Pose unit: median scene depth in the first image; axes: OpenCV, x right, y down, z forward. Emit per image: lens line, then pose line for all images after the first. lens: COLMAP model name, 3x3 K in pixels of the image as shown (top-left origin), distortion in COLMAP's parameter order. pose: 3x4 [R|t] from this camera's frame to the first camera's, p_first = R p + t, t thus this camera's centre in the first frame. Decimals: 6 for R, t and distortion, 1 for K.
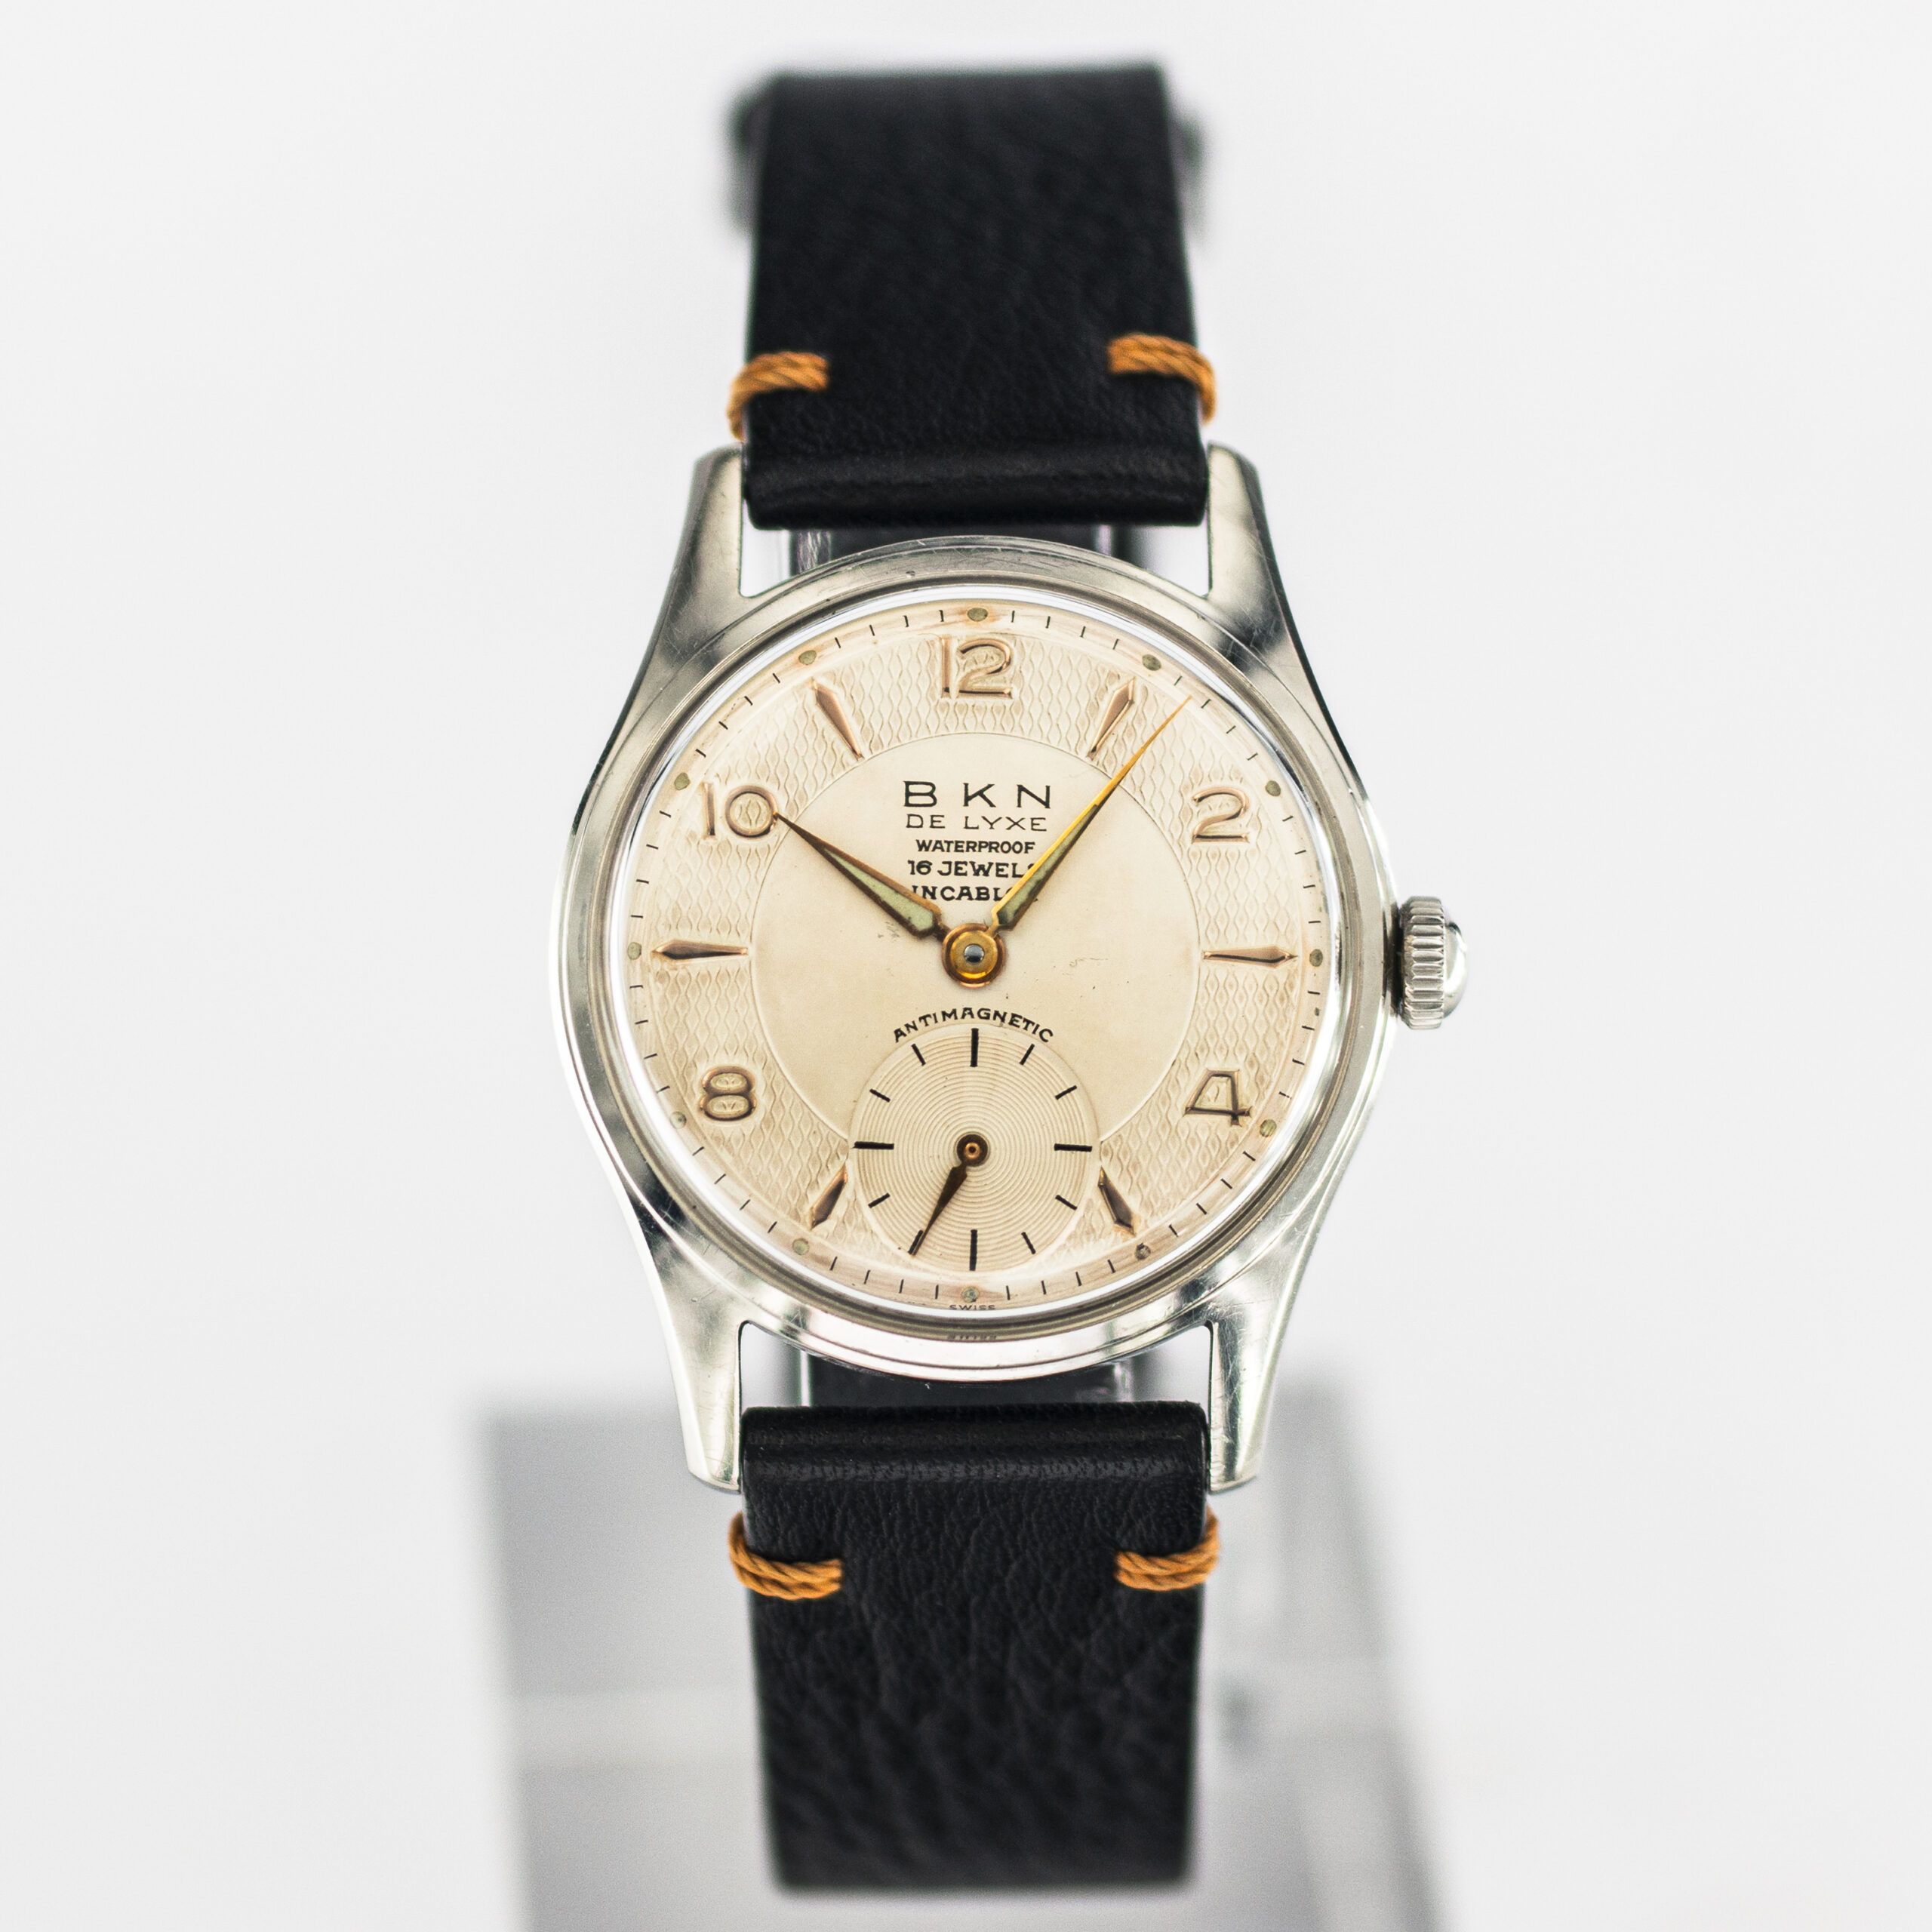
lens RADIAL K [[9854.4, 0, 966.0], [0, 9854.4, 966.0], [0, 0, 1]] dist [-0.252322, -2.490441]
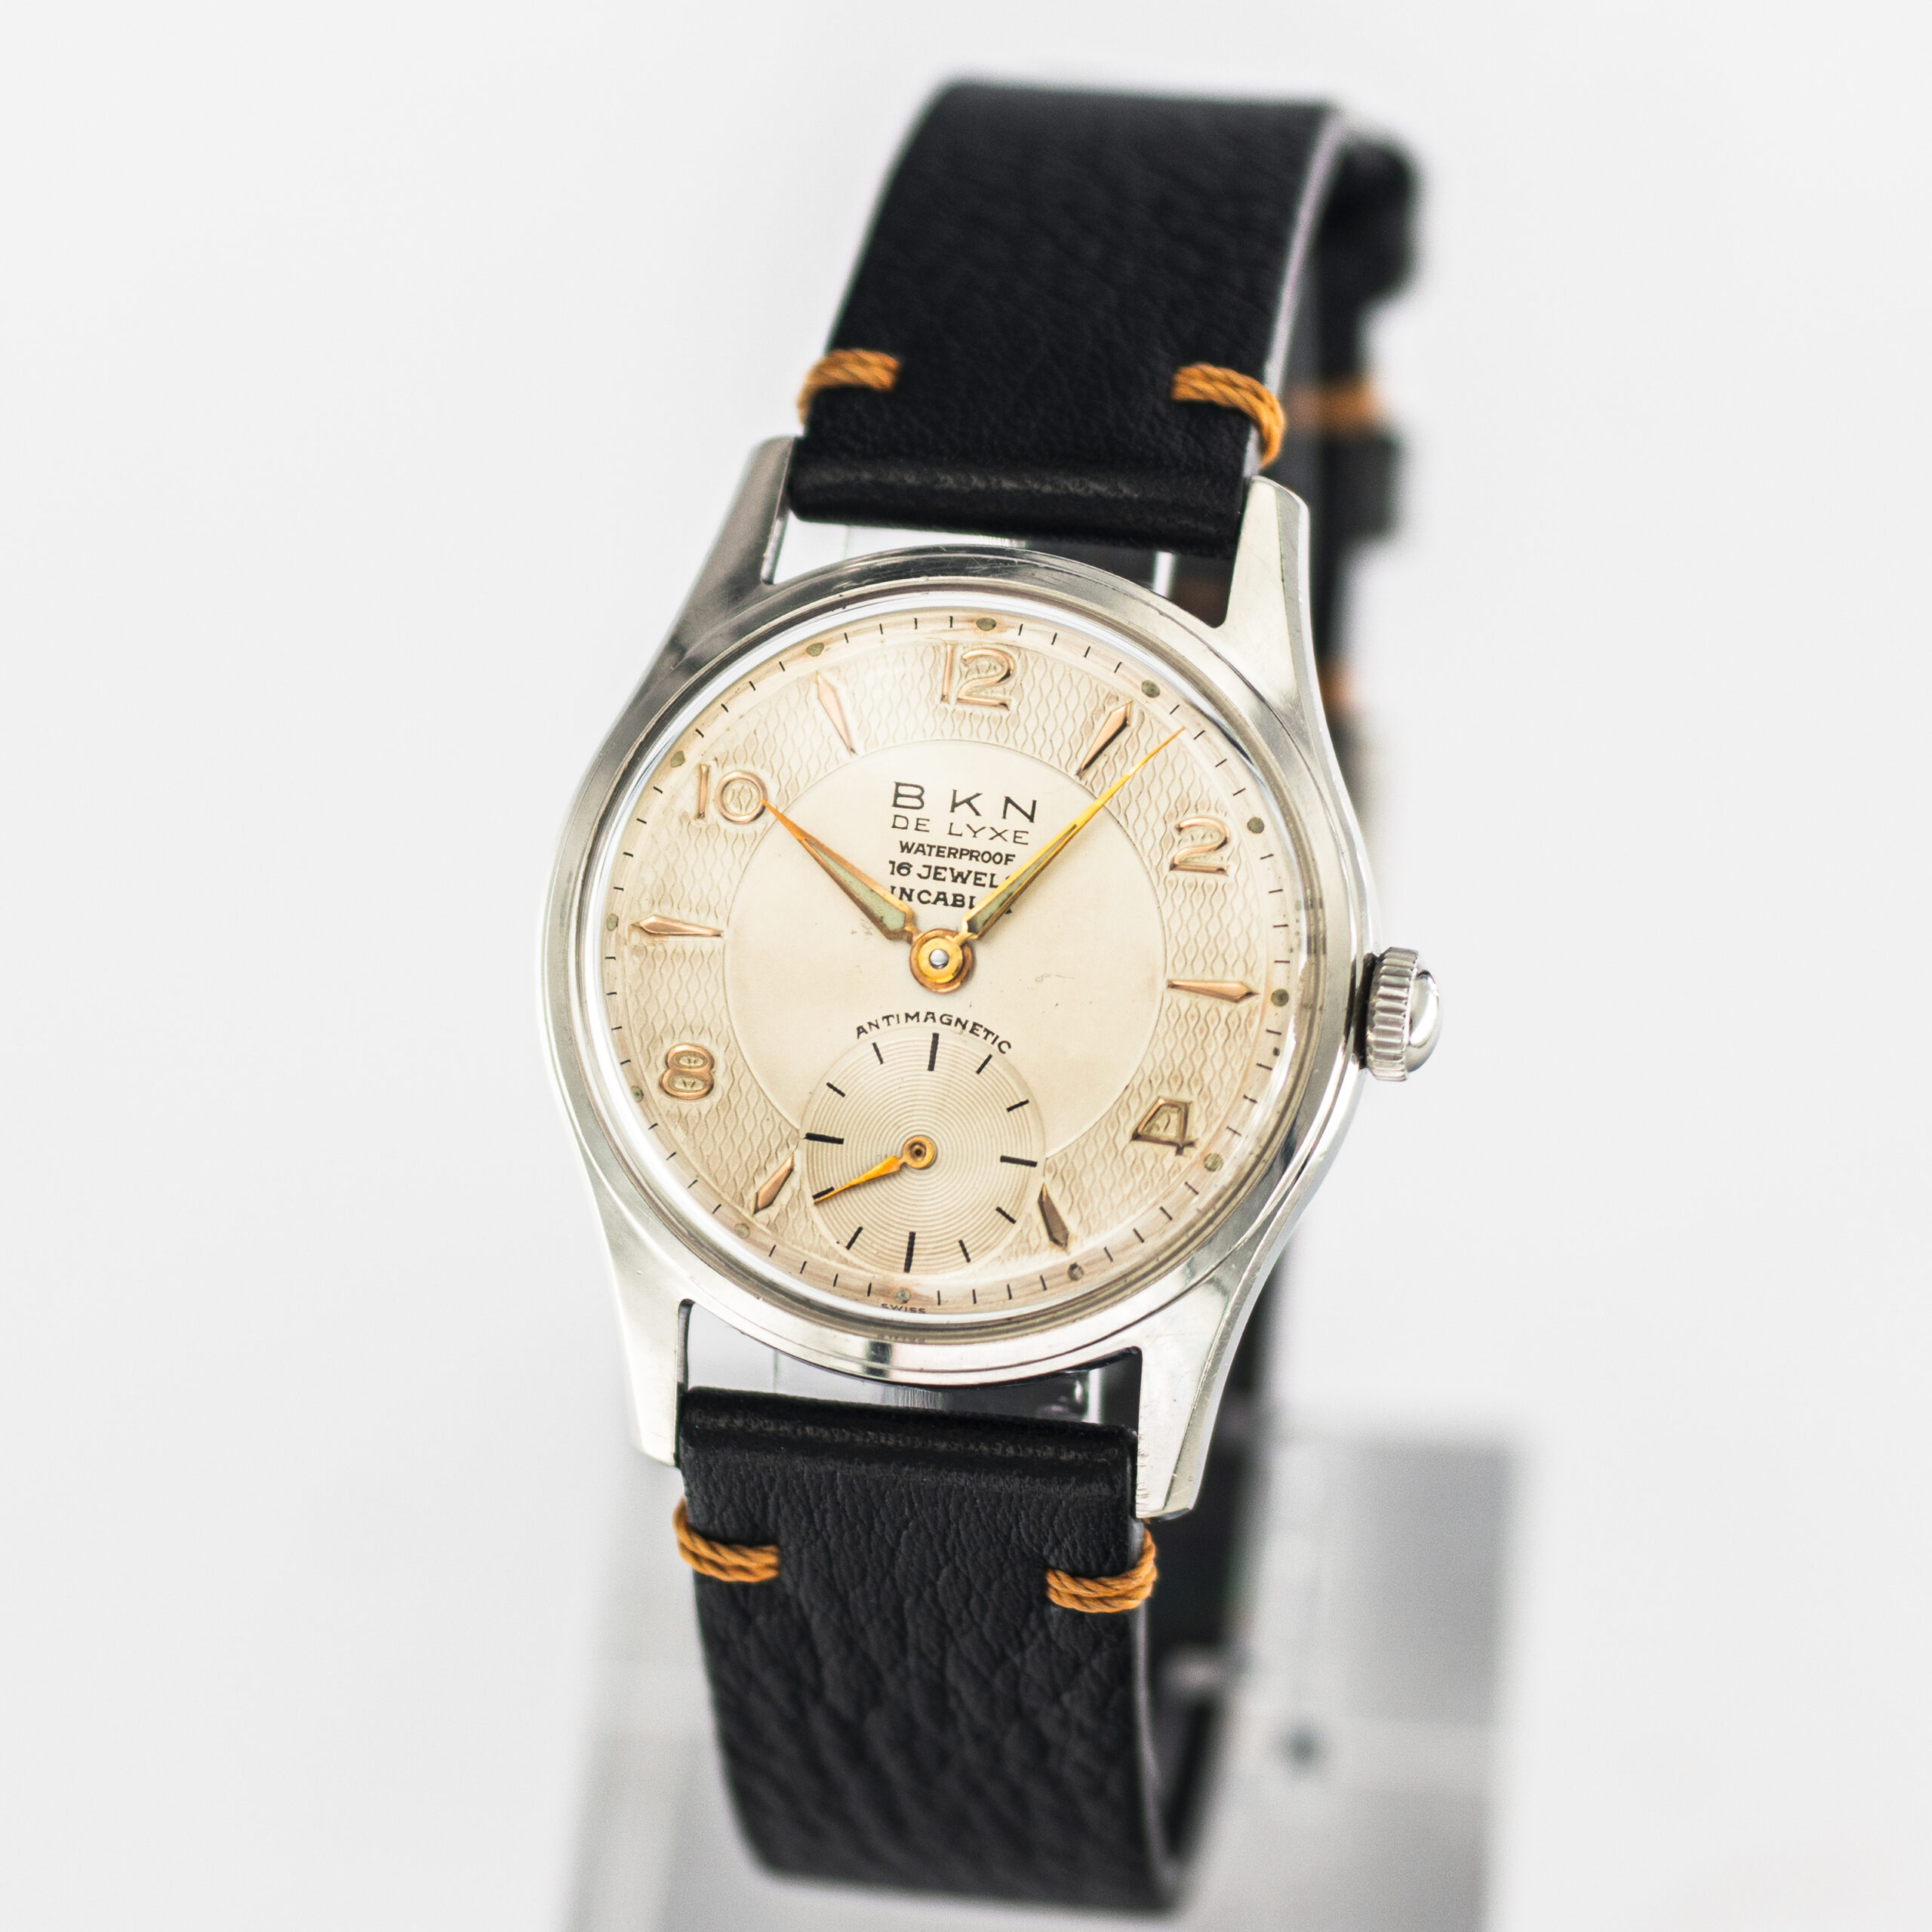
lens RADIAL K [[9854.4, 0, 966.0], [0, 9854.4, 966.0], [0, 0, 1]] dist [-0.252322, -2.490441]
pose [[0.981666, 0.100483, -0.161971, 0.165791], [-0.101531, 0.994831, 0.001817, -0.002601], [0.161316, 0.014662, 0.986794, 0.008464]]
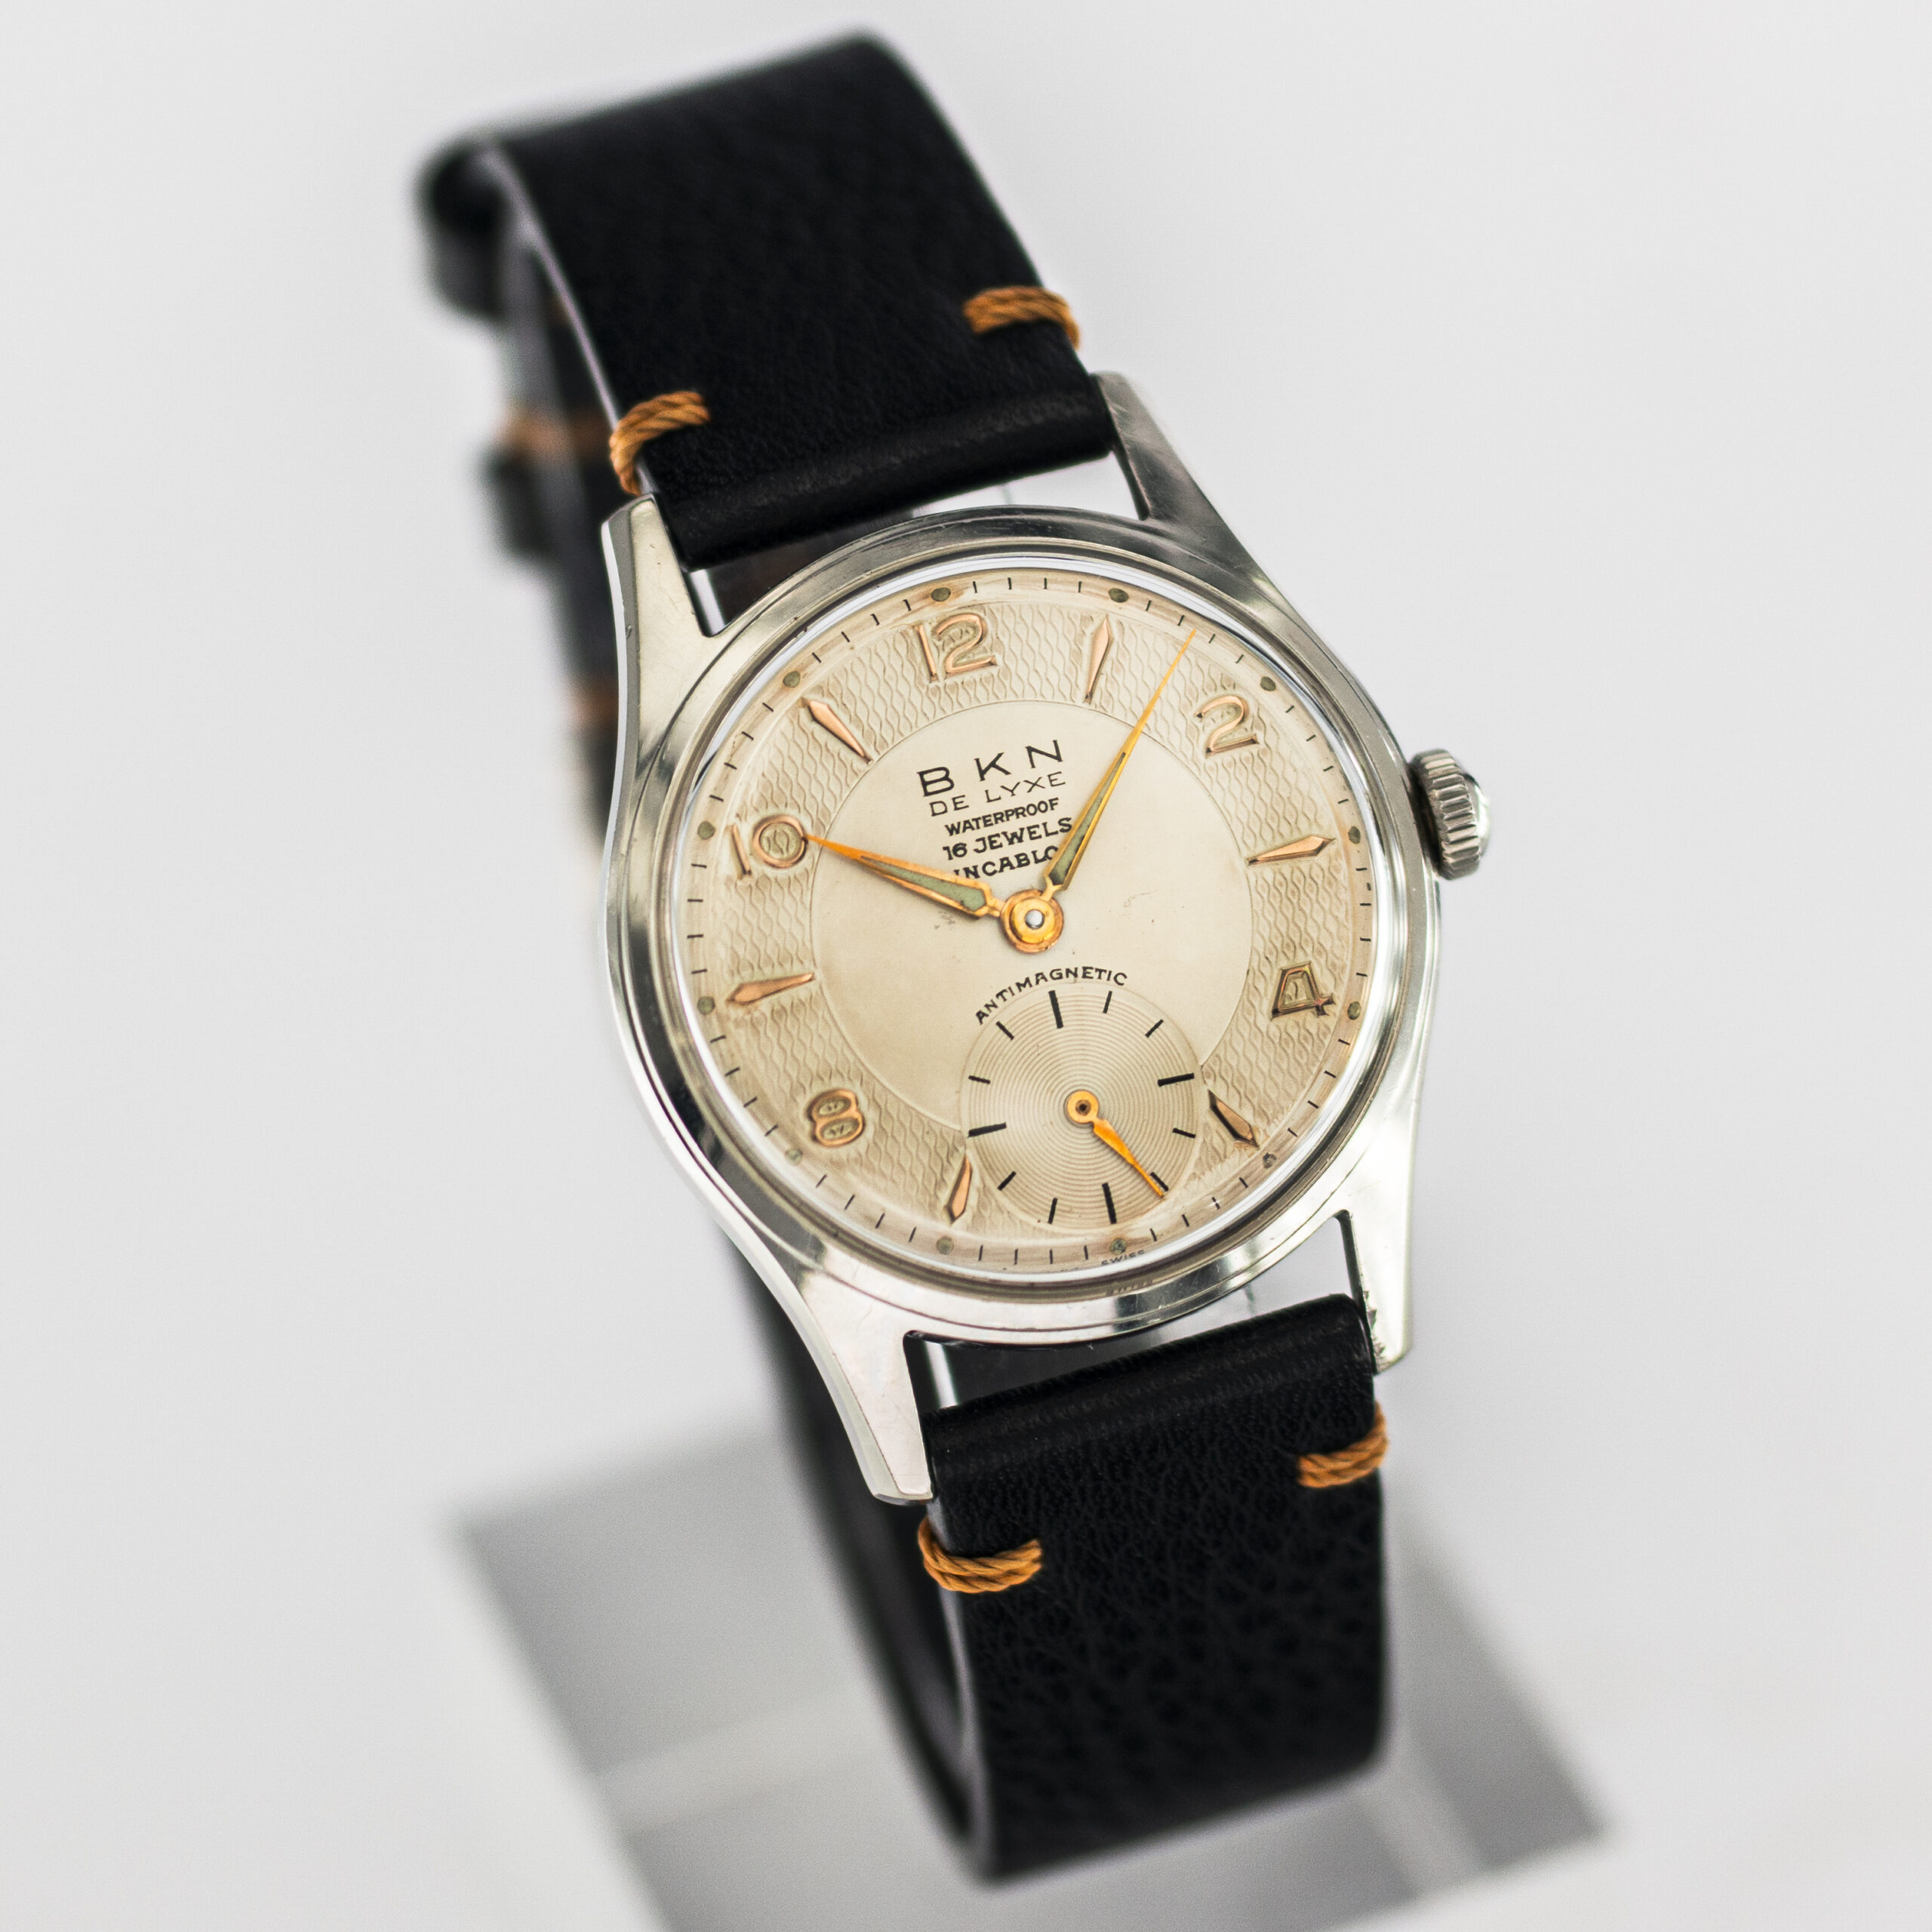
lens RADIAL K [[9854.4, 0, 966.0], [0, 9854.4, 966.0], [0, 0, 1]] dist [-0.252322, -2.490441]
pose [[0.953475, -0.261105, 0.150697, -0.158334], [0.261469, 0.965049, 0.017751, -0.016255], [-0.150065, 0.022478, 0.988421, 0.005403]]
